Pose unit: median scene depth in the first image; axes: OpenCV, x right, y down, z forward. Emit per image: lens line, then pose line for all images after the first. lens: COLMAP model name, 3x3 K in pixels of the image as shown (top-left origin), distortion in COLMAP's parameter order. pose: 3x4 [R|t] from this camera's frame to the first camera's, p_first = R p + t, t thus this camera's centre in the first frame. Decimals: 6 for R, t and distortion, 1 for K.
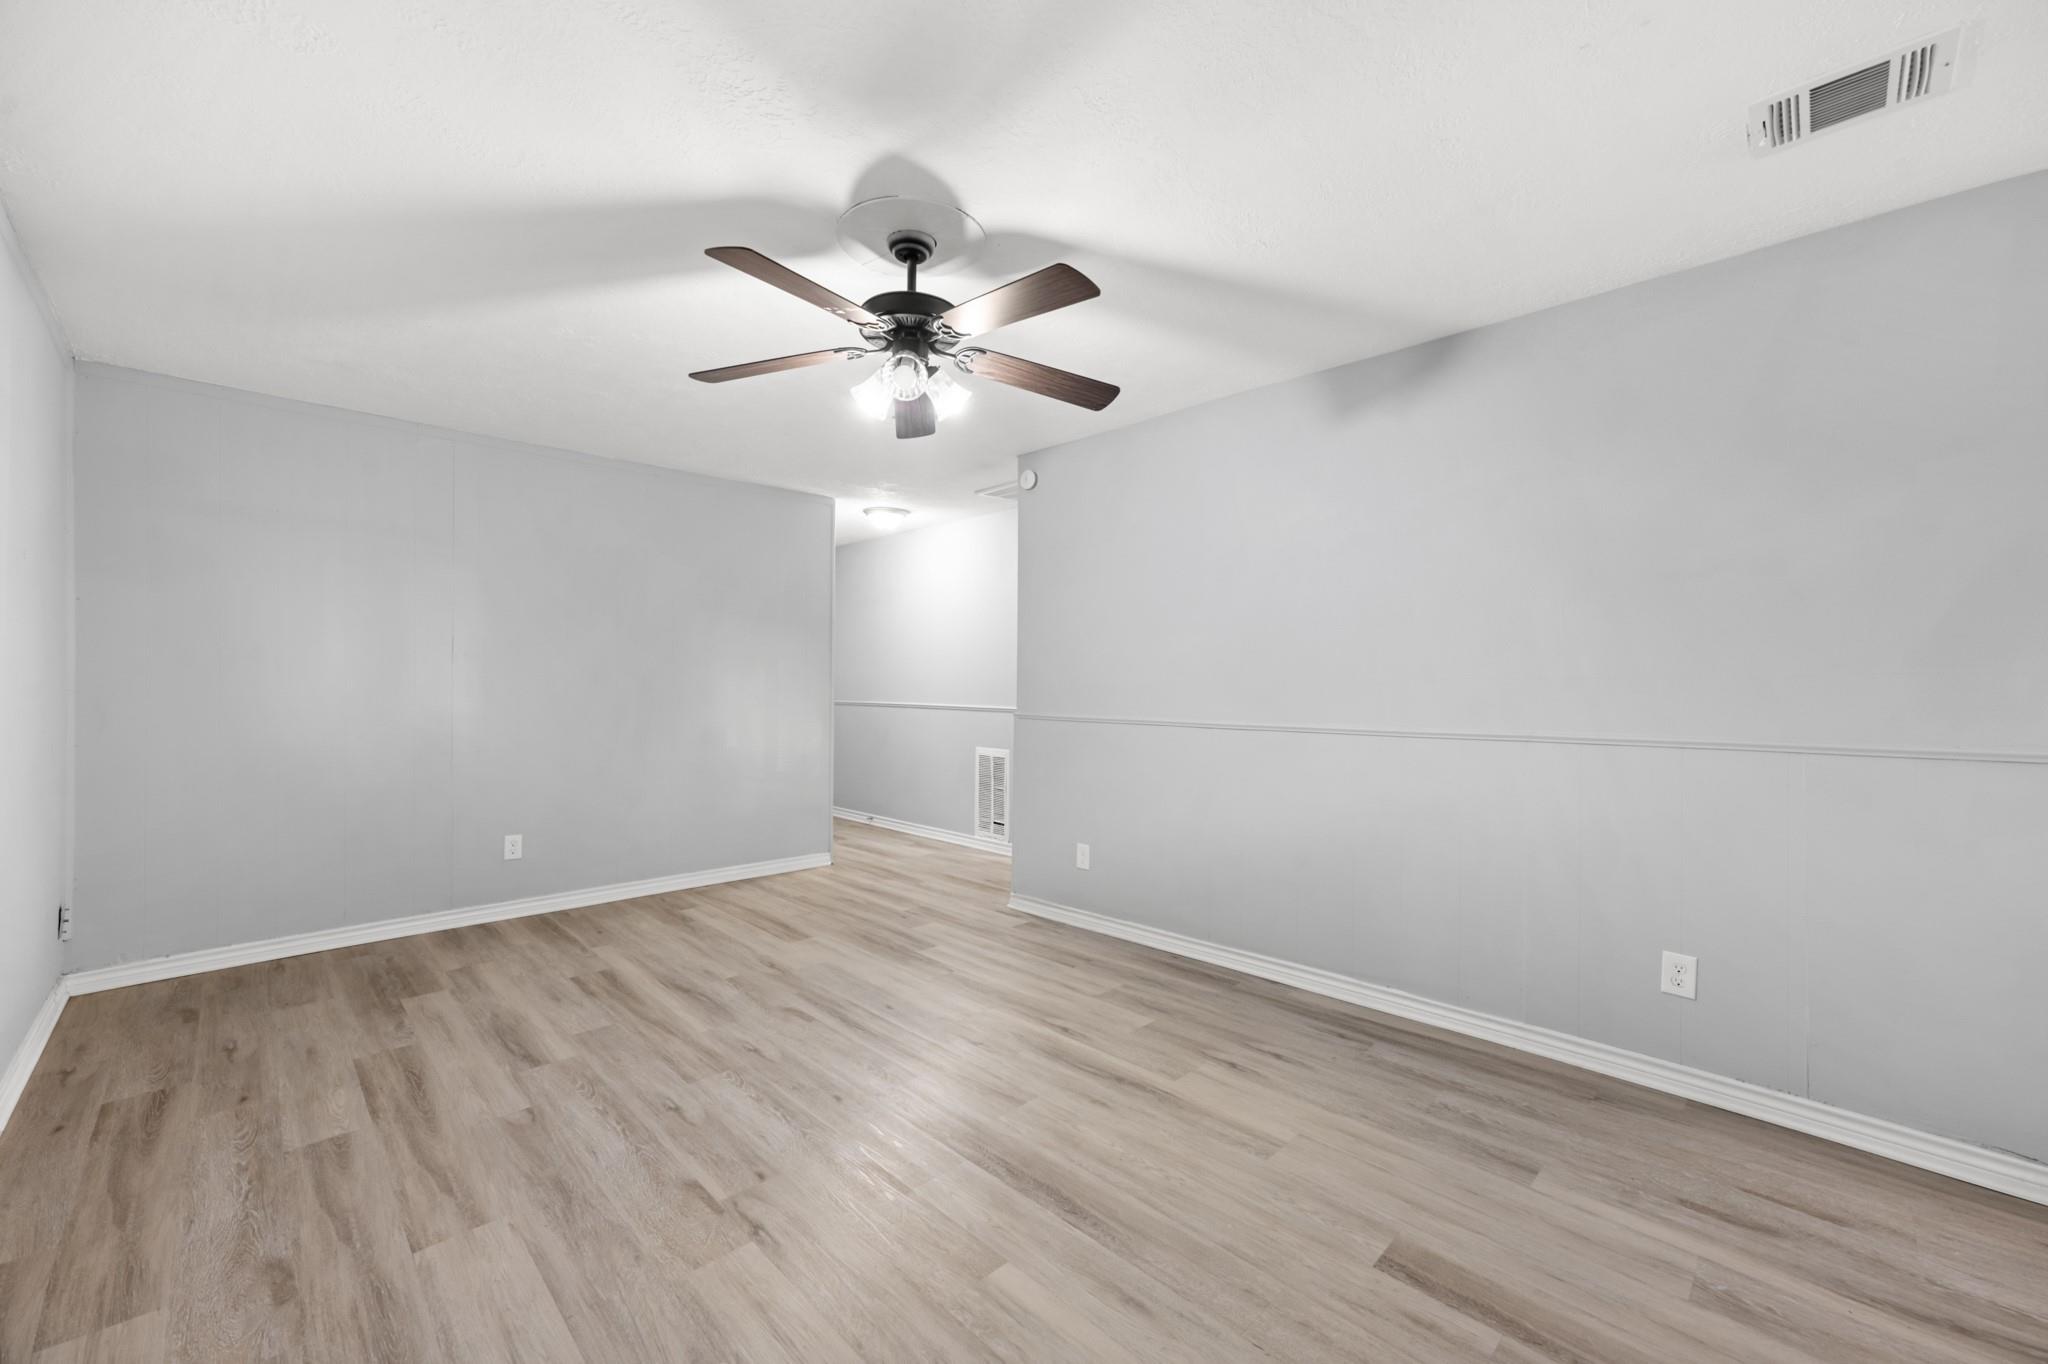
lens RADIAL K [[814.3, 0, 1024.0], [0, 814.3, 682.0], [0, 0, 1]] dist [-0.032171, 0.019205]
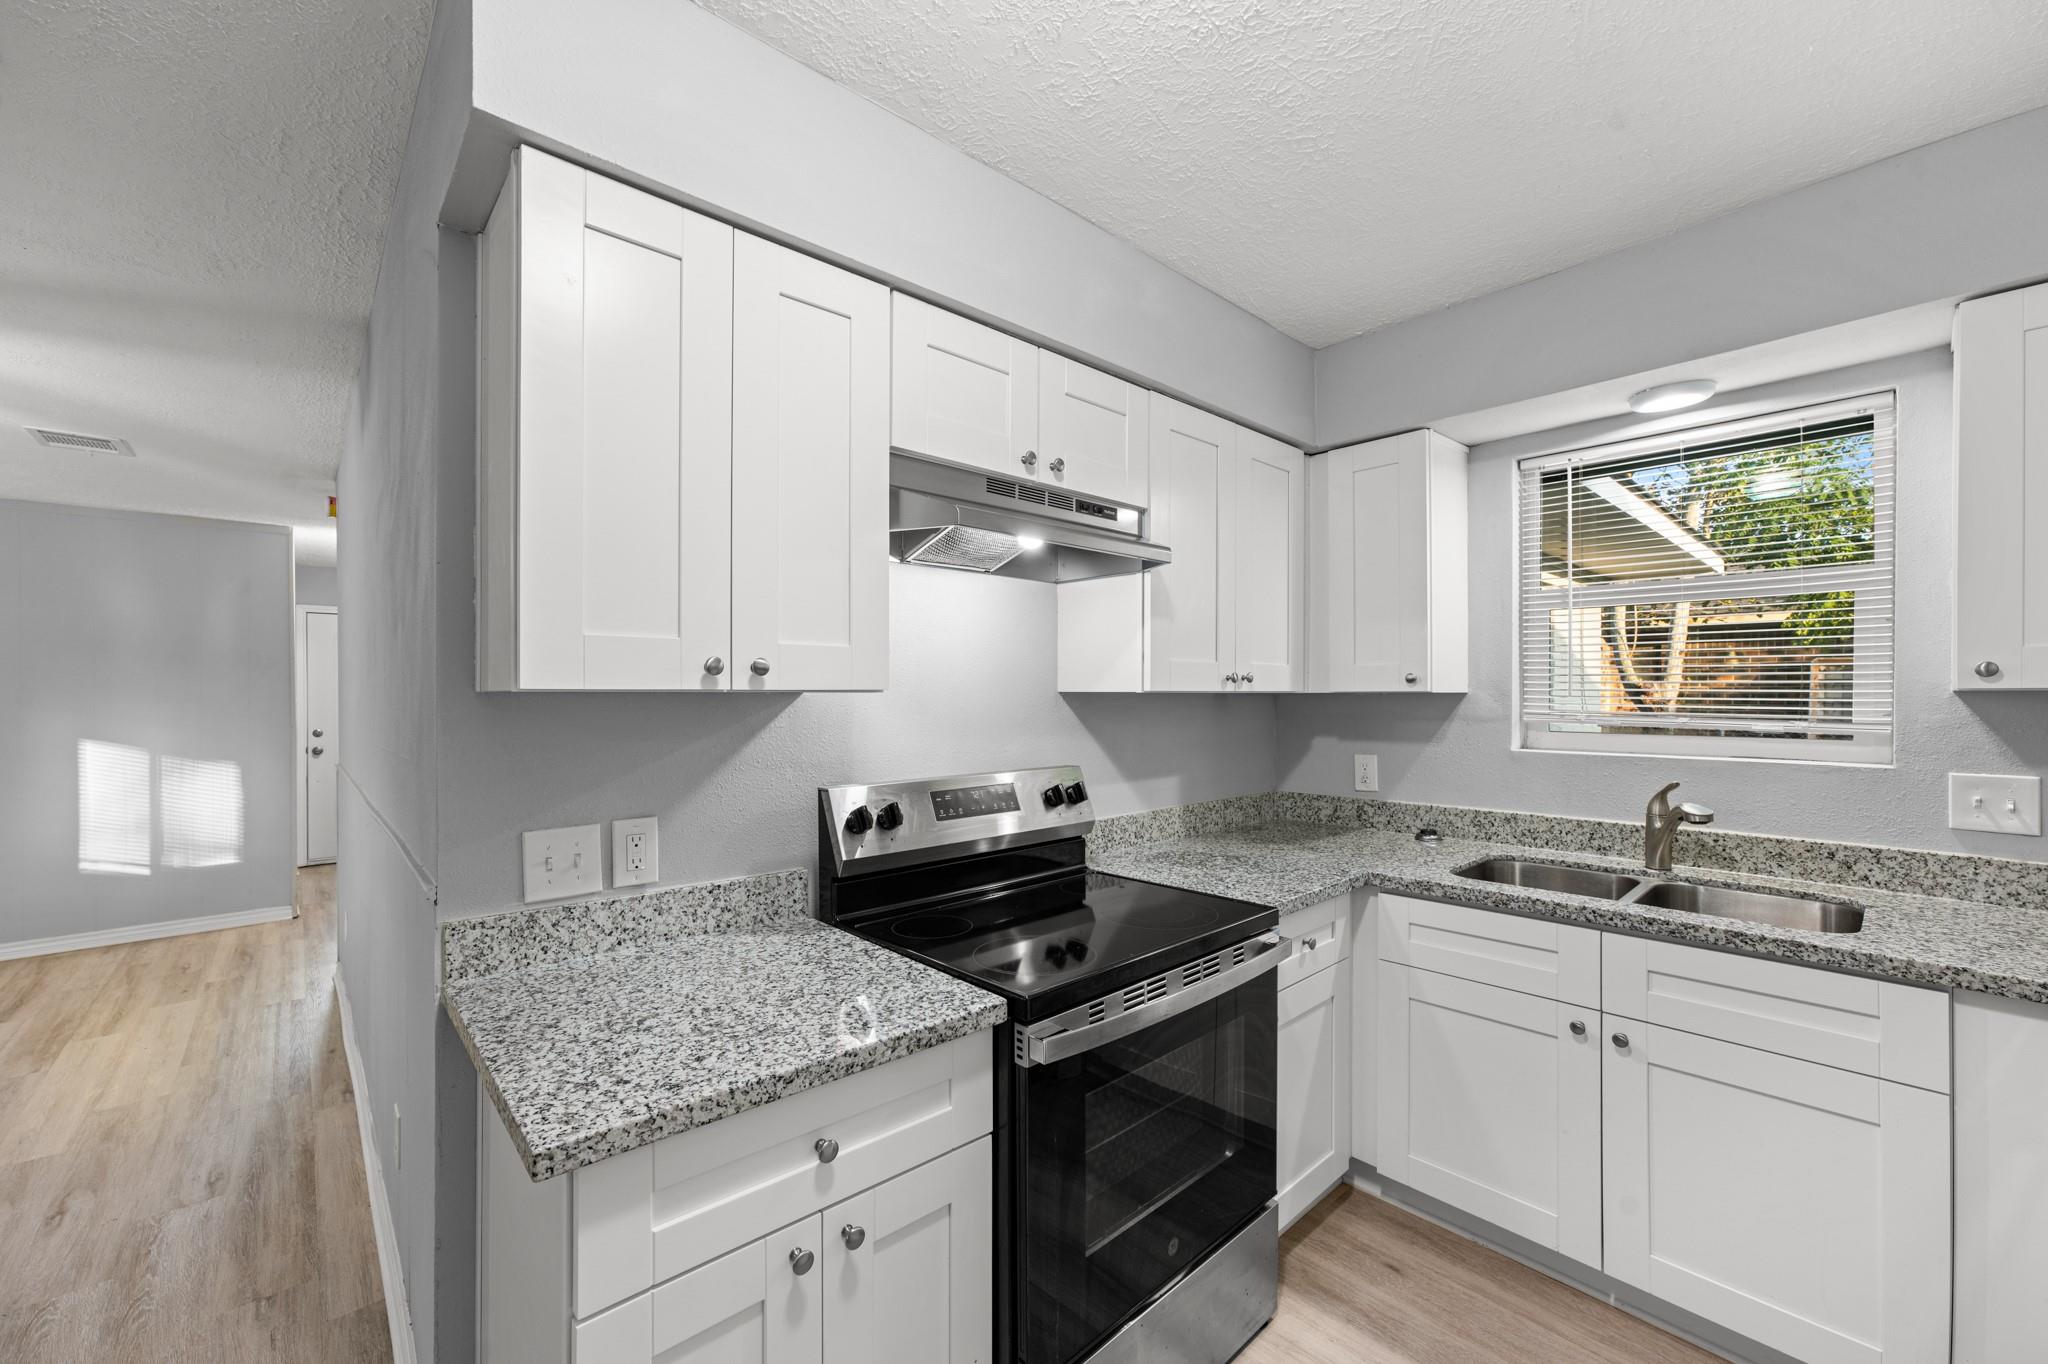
lens RADIAL K [[818.8, 0, 1023.6], [0, 818.8, 695.9], [0, 0, 1]] dist [-0.034144, 0.021184]
pose [[0.999062, -0.011633, -0.041700, 1.333427], [0.011939, 0.999903, 0.007113, -0.056887], [0.041613, -0.007605, 0.999105, 0.220255]]
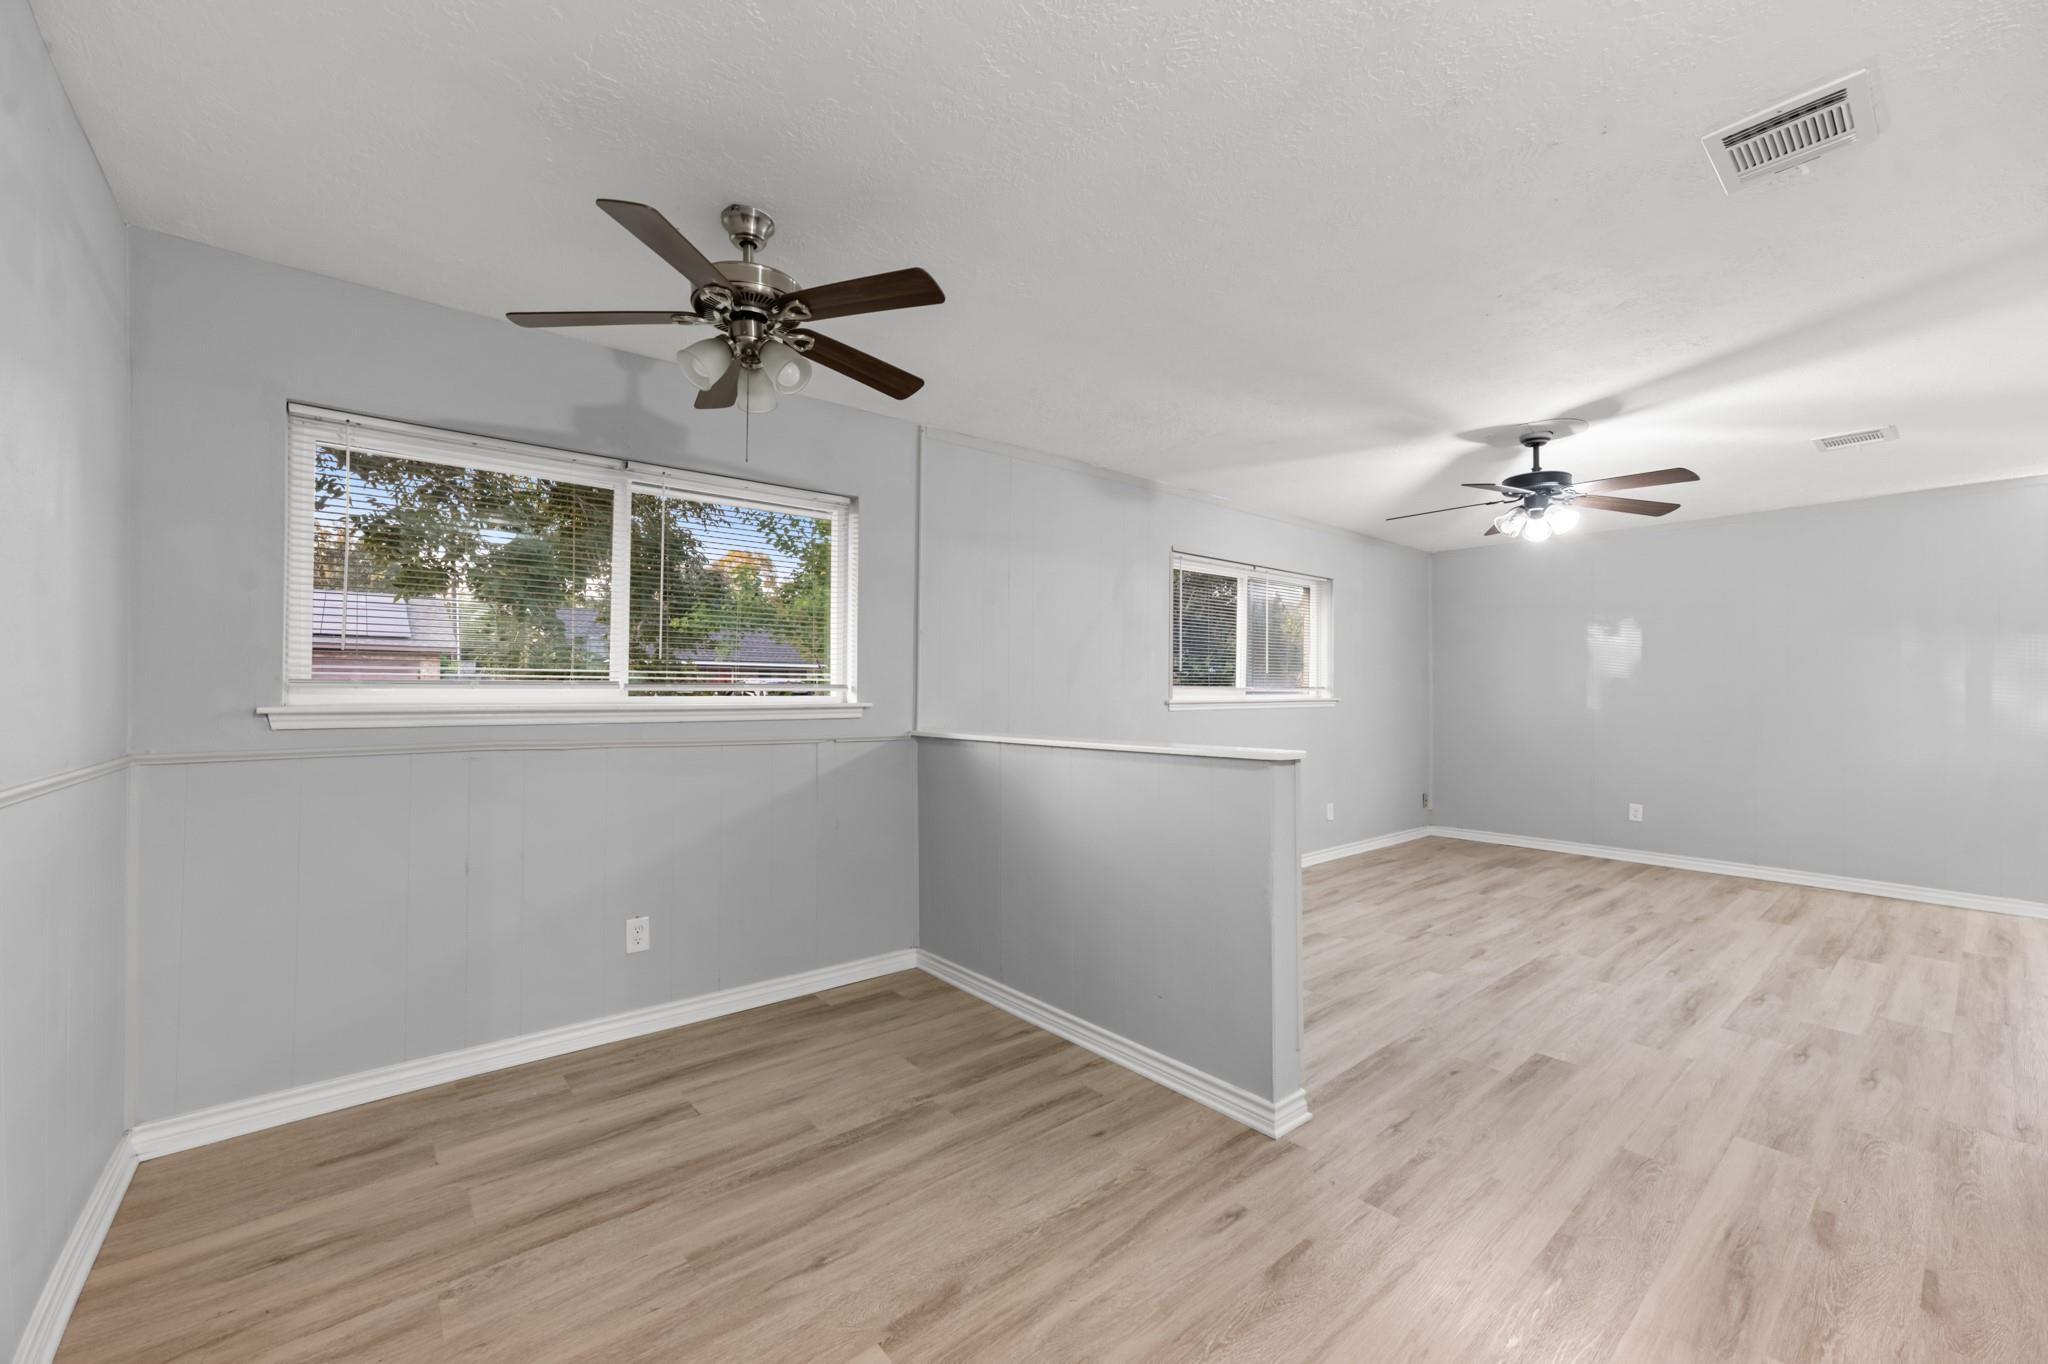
lens RADIAL K [[814.3, 0, 1024.0], [0, 814.3, 682.0], [0, 0, 1]] dist [-0.032171, 0.019205]
pose [[-0.082732, -0.017096, -0.996425, 1.377976], [-0.002347, 0.999853, -0.016959, 0.002940], [0.996569, 0.000936, -0.082760, 0.061802]]
